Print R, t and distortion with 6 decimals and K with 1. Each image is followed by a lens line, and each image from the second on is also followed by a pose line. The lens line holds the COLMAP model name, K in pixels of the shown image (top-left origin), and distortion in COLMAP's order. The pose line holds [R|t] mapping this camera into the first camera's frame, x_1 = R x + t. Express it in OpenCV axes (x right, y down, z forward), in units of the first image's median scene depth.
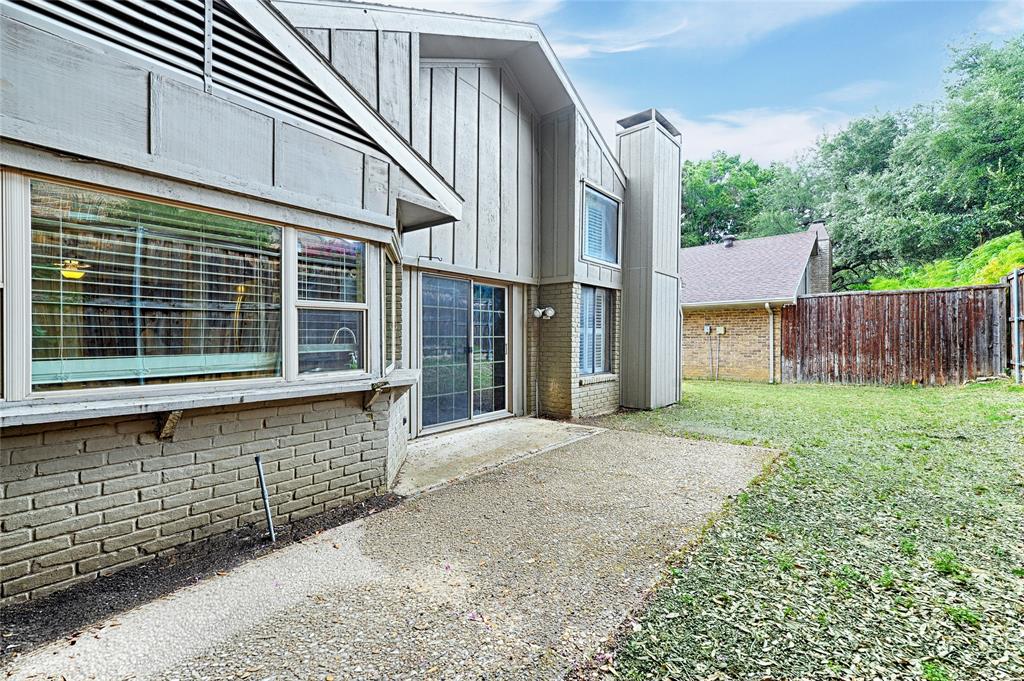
lens RADIAL K [[420.2, 0, 513.7], [0, 420.2, 341.2], [0, 0, 1]] dist [0.004135, 0.000224]
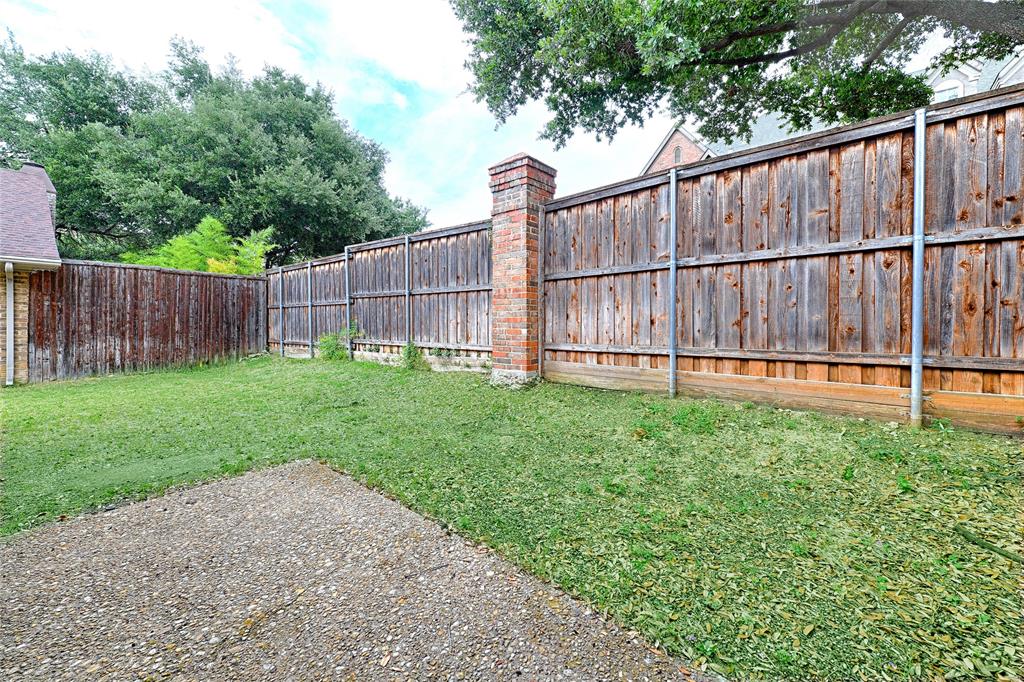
lens RADIAL K [[422.8, 0, 510.3], [0, 422.8, 325.4], [0, 0, 1]] dist [0.012714, 0.000007]
pose [[0.014404, 0.004118, 0.999888, -0.056620], [-0.005329, 0.999978, -0.004042, 0.004535], [-0.999882, -0.005271, 0.014425, 0.235014]]
